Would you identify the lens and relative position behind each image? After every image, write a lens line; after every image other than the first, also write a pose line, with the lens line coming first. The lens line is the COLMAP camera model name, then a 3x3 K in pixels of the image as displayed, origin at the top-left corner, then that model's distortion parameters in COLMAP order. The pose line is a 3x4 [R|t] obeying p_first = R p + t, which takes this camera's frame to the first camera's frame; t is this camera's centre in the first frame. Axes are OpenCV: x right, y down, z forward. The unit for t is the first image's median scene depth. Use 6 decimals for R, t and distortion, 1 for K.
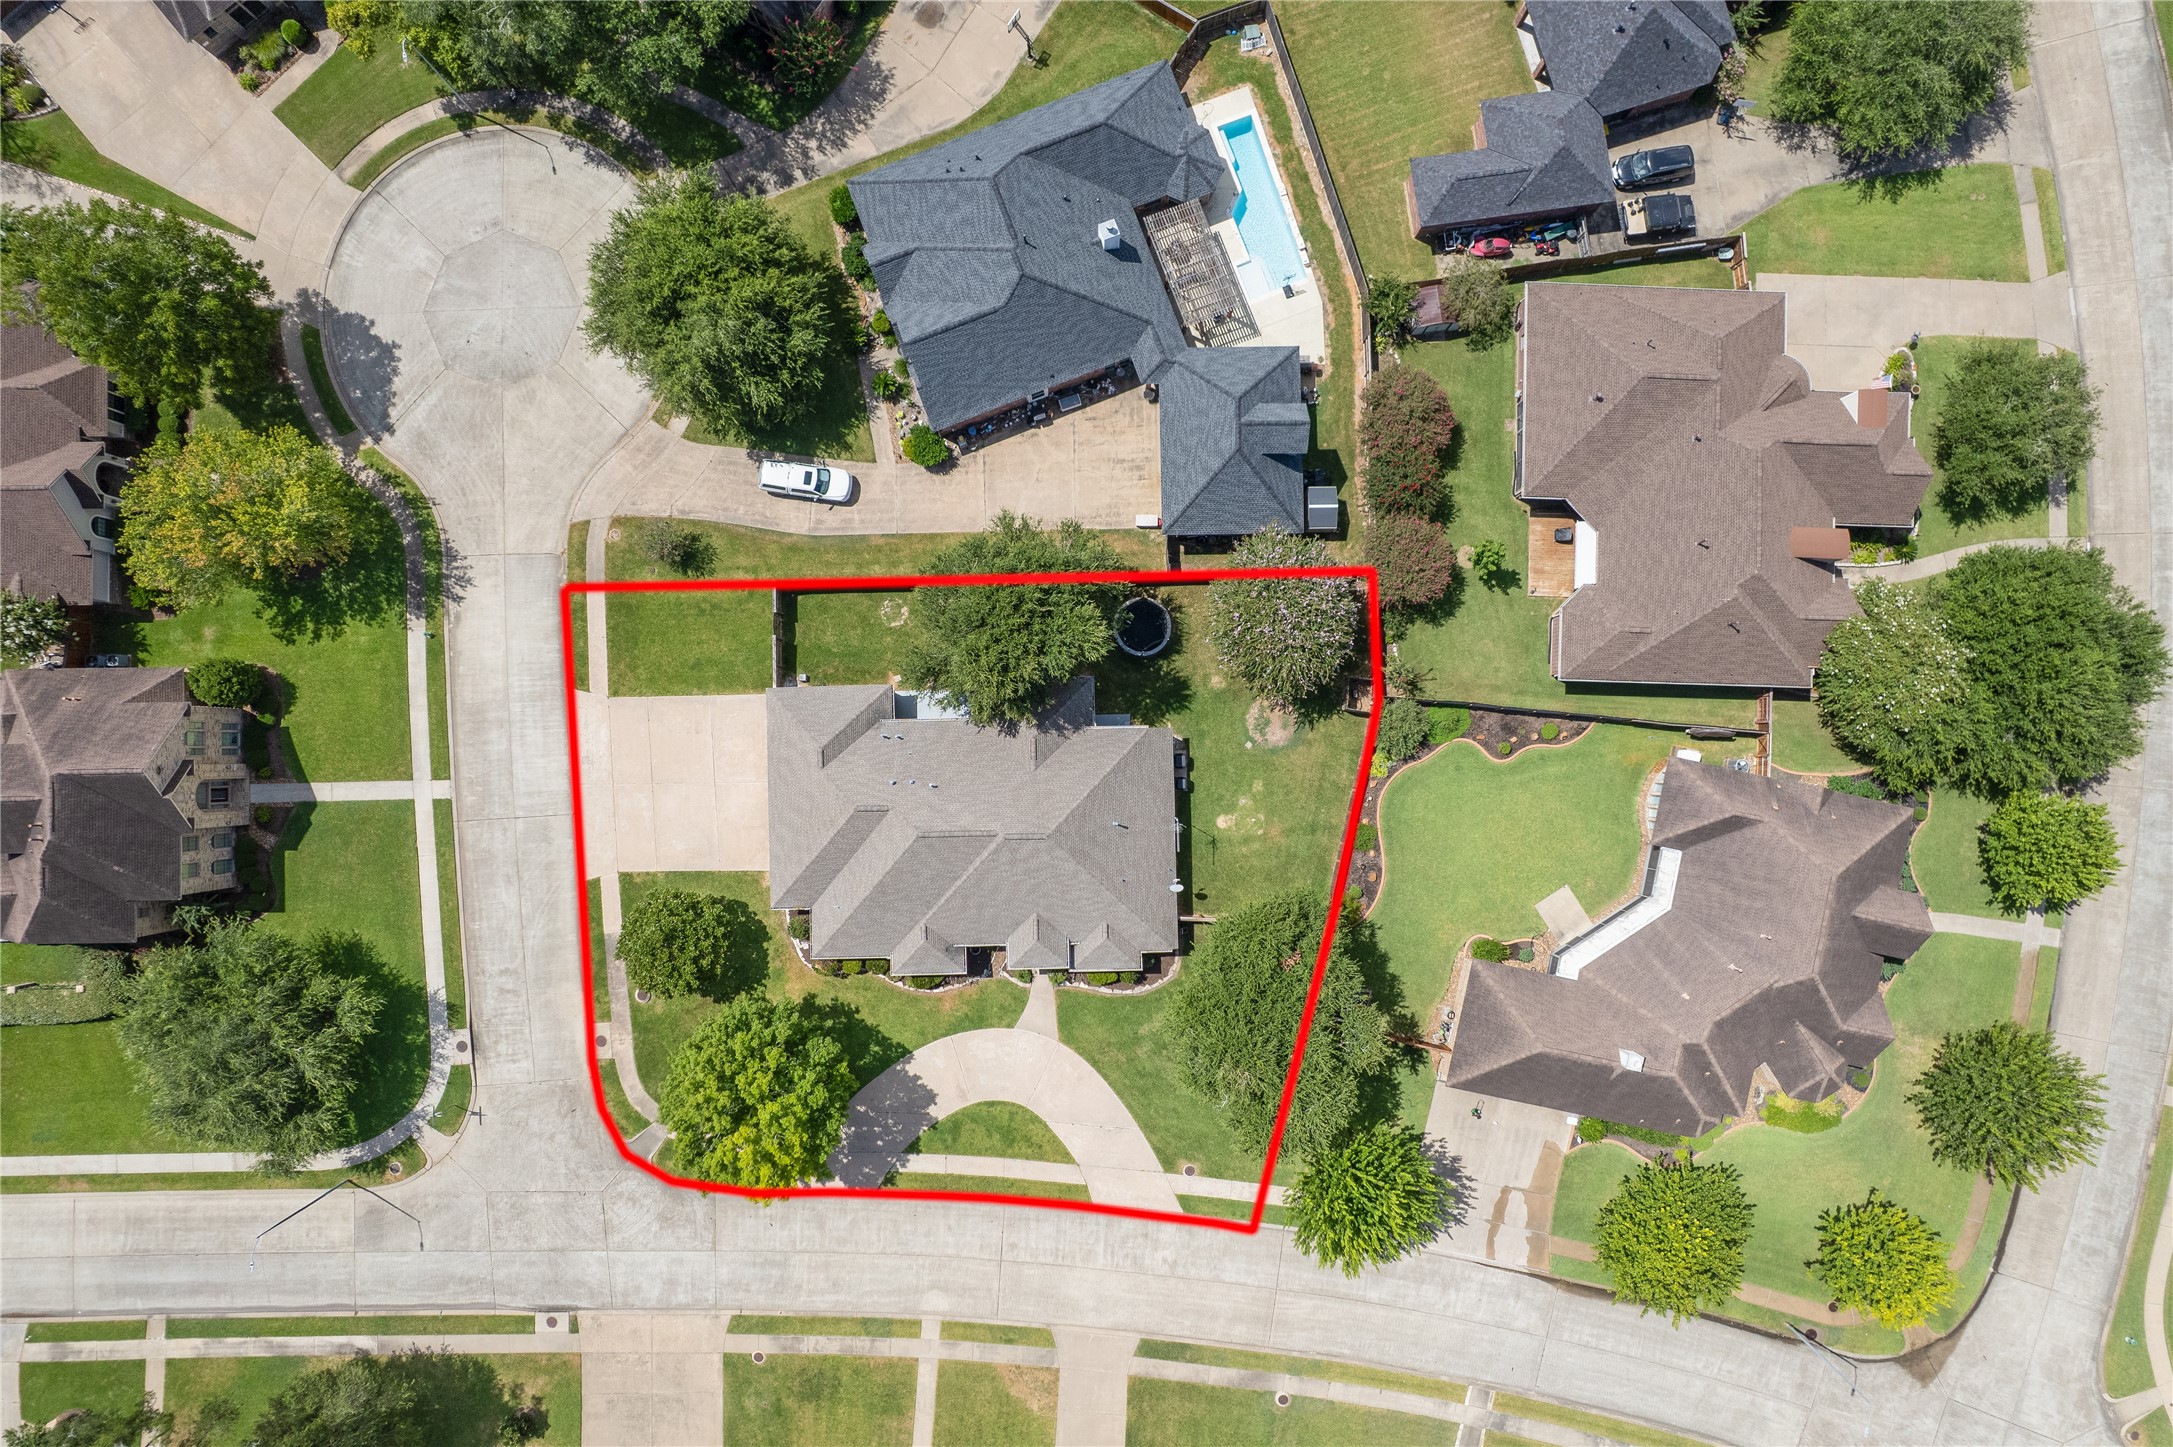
lens RADIAL K [[1380.4, 0, 1086.5], [0, 1380.4, 723.5], [0, 0, 1]] dist [-0.080638, 0.075027]
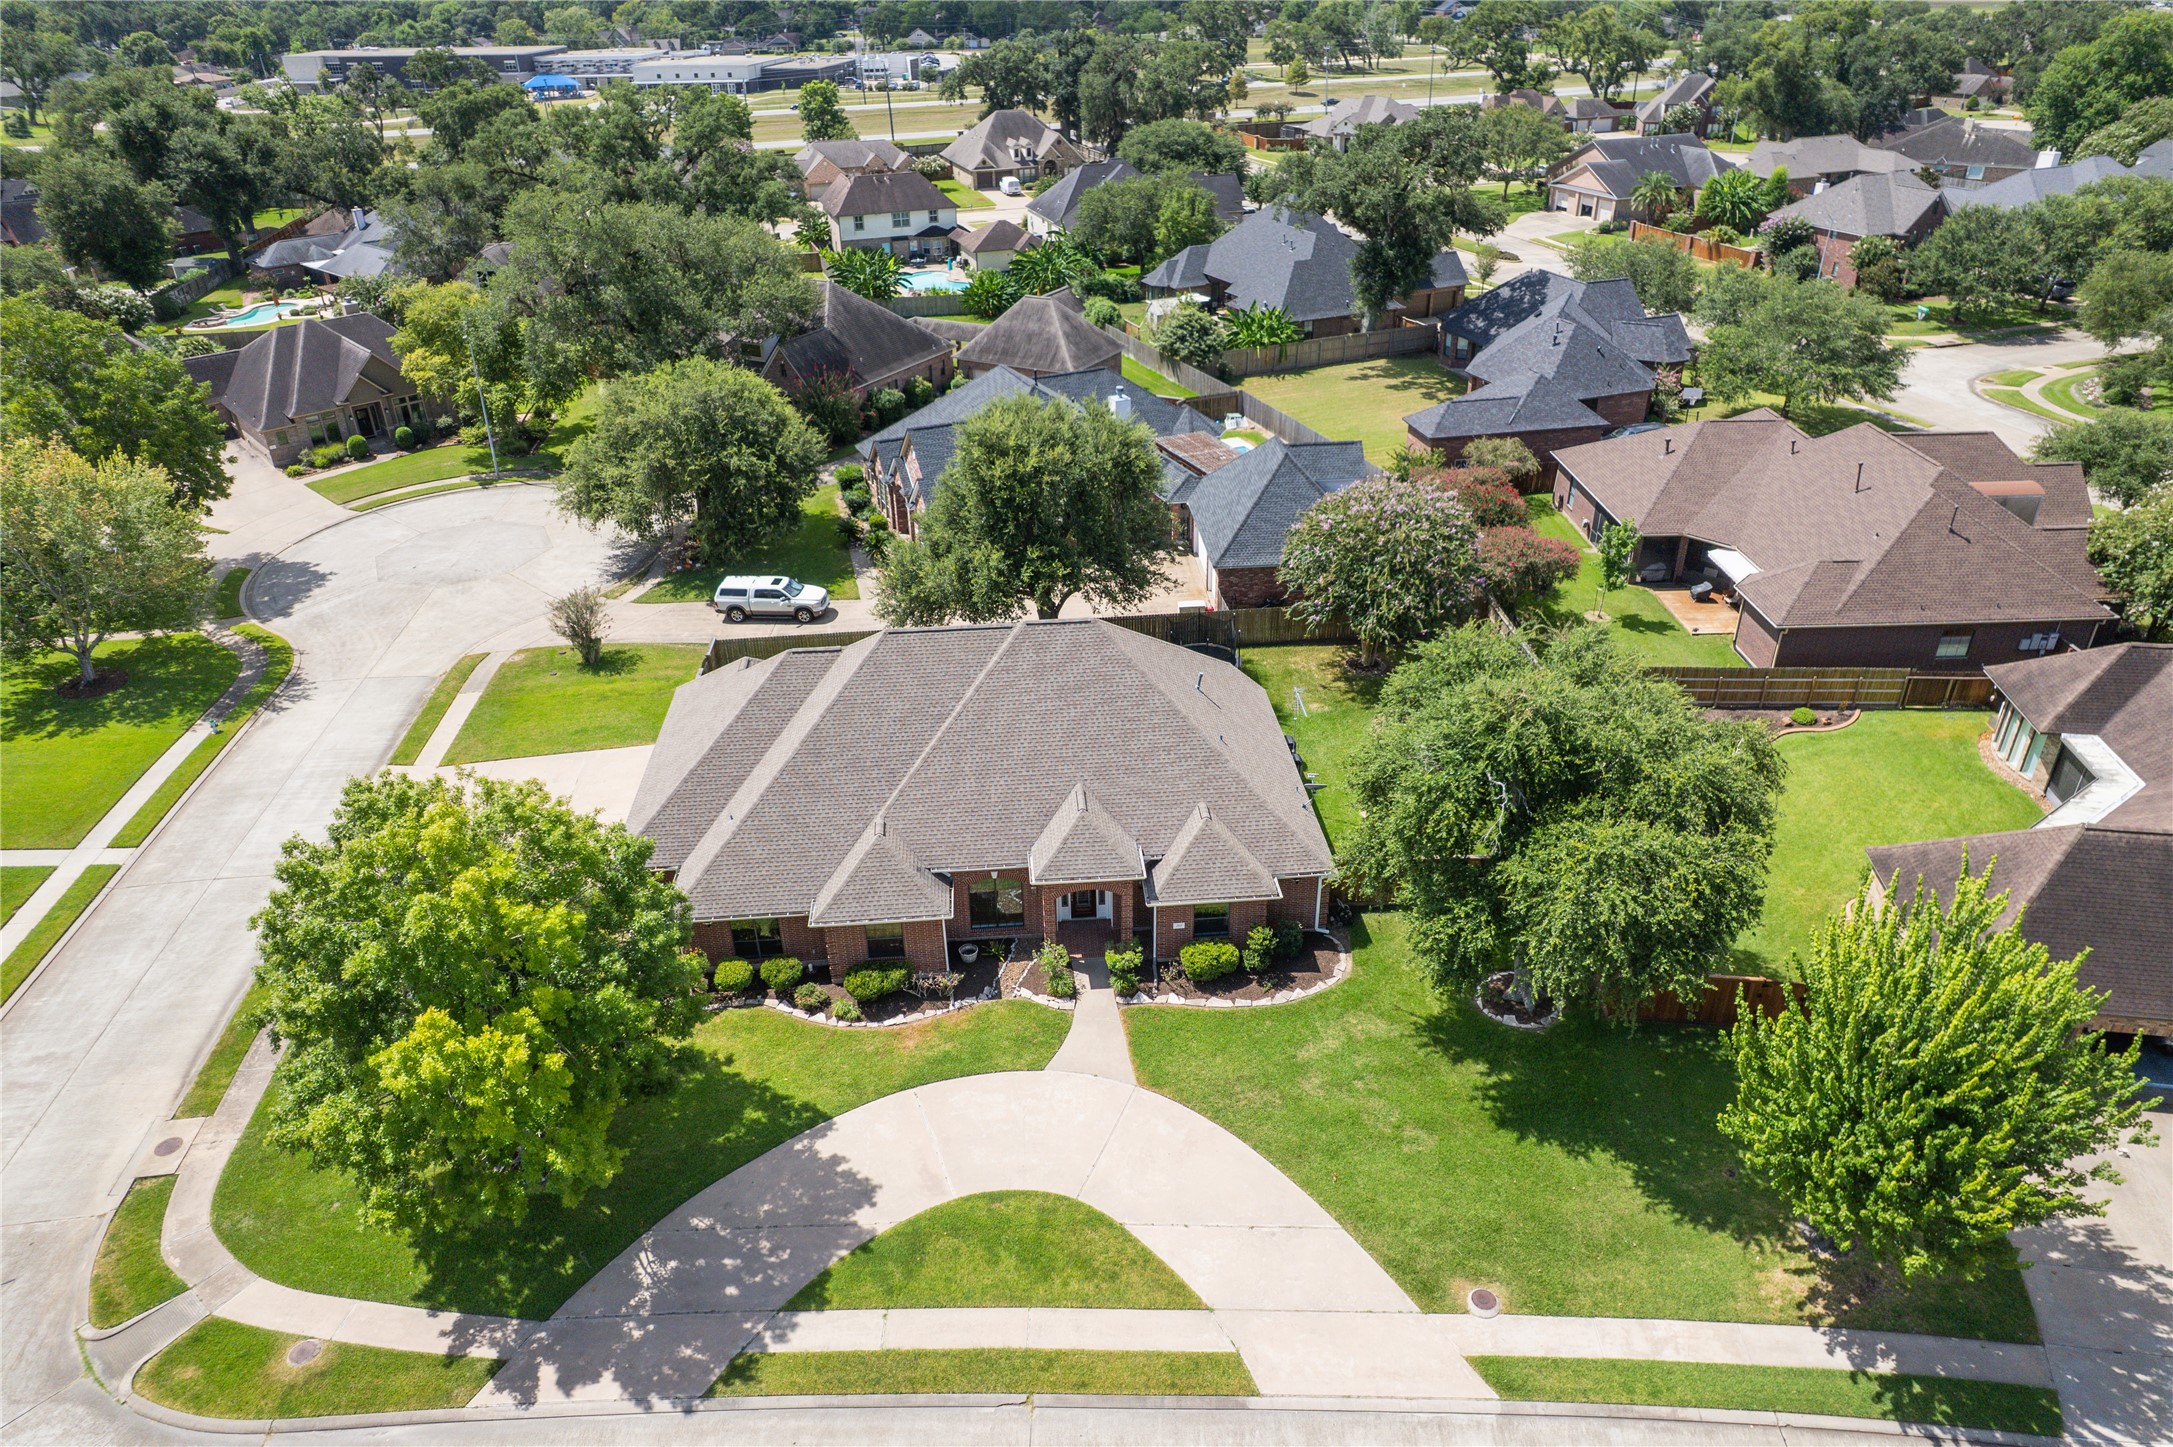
lens RADIAL K [[1380.4, 0, 1086.5], [0, 1380.4, 723.5], [0, 0, 1]] dist [-0.080638, 0.075027]
pose [[0.998432, -0.037832, 0.041266, -0.053342], [0.054913, 0.518391, -0.853379, 0.576840], [0.010893, 0.854306, 0.519656, 0.638623]]
